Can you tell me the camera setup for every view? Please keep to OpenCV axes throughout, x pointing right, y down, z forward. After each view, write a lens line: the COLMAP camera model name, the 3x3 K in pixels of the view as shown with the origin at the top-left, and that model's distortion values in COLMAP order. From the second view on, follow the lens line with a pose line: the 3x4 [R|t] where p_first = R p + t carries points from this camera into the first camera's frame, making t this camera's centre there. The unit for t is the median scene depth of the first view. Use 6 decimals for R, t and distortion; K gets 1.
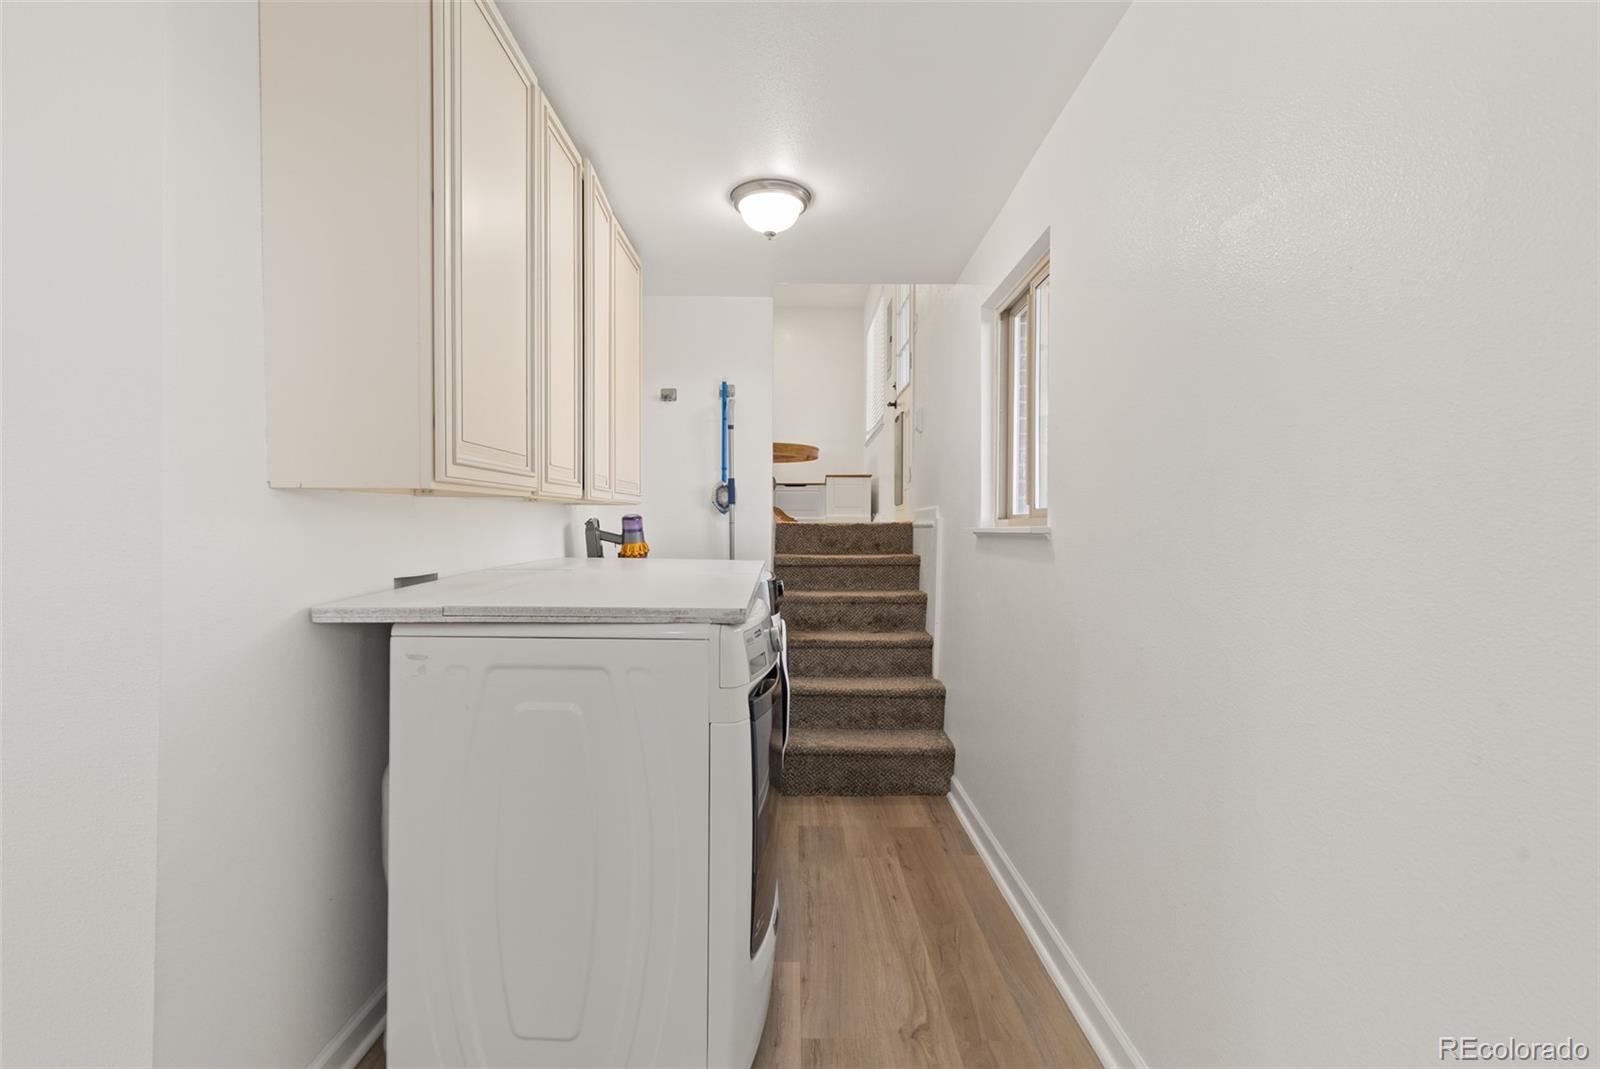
lens RADIAL K [[723.2, 0, 791.9], [0, 723.2, 526.0], [0, 0, 1]] dist [0.013729, -0.004447]
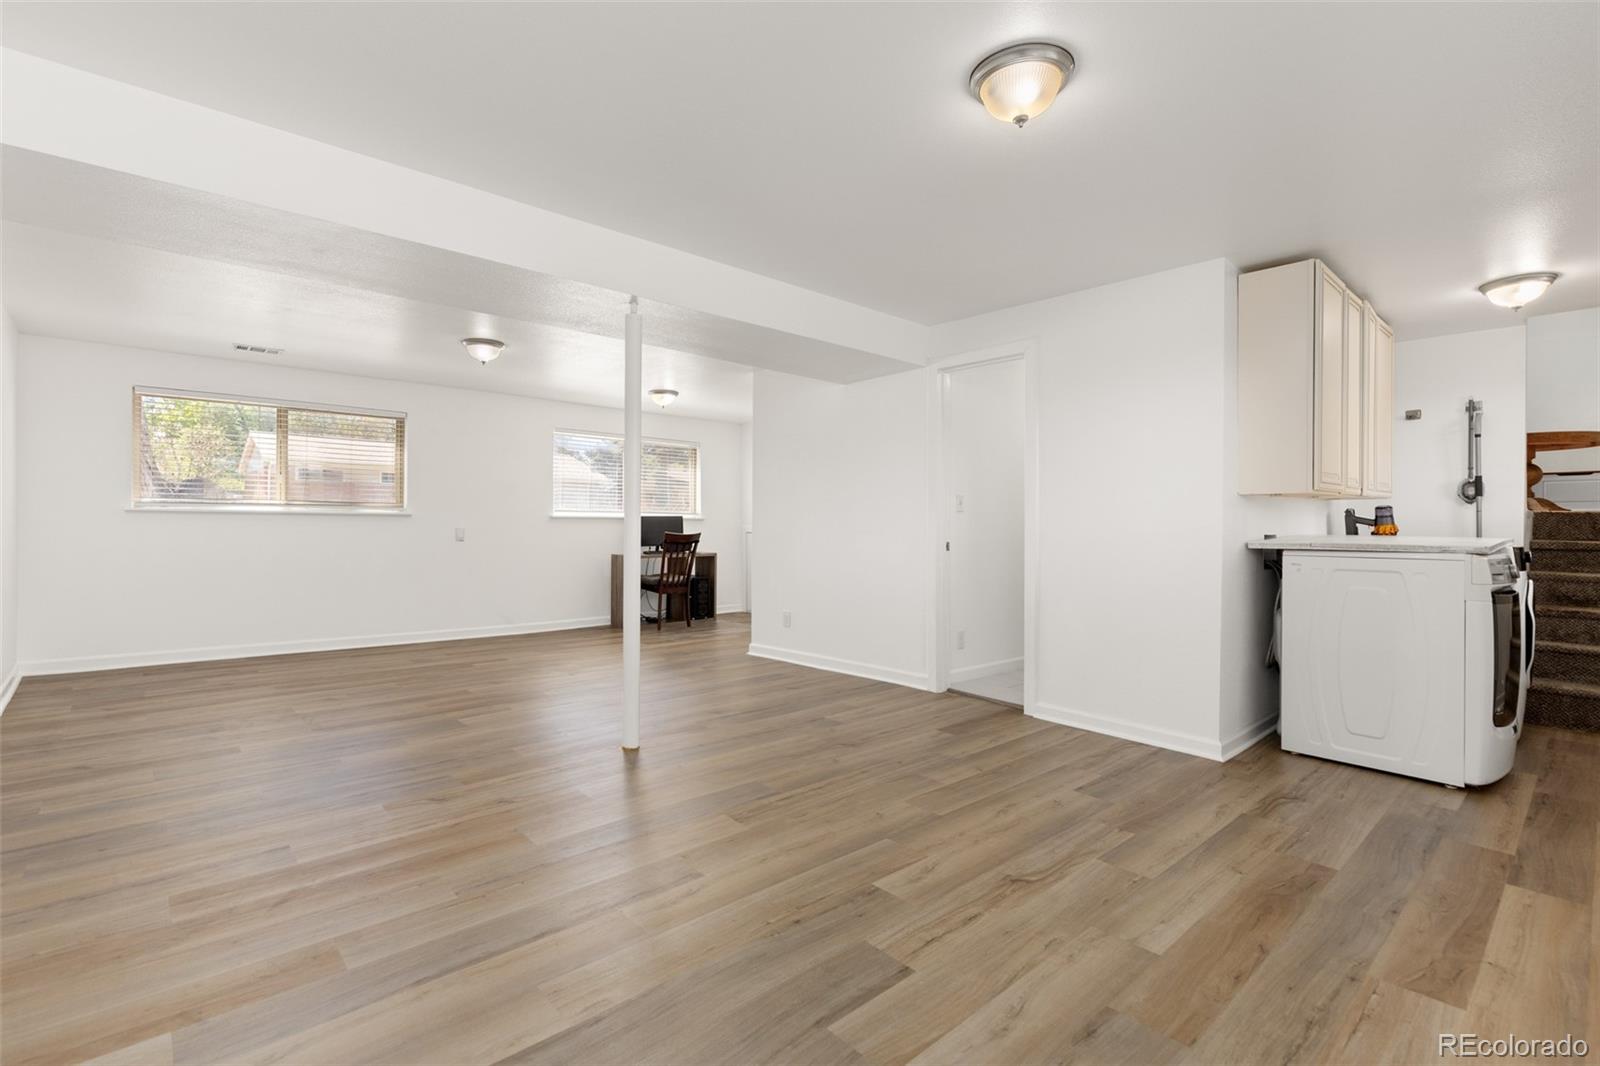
lens RADIAL K [[723.2, 0, 791.9], [0, 723.2, 524.5], [0, 0, 1]] dist [0.013729, -0.004447]
pose [[0.669588, -0.000516, -0.742733, 0.066335], [-0.001692, 0.999996, -0.002220, 0.026832], [0.742731, 0.002743, 0.669584, -0.828876]]
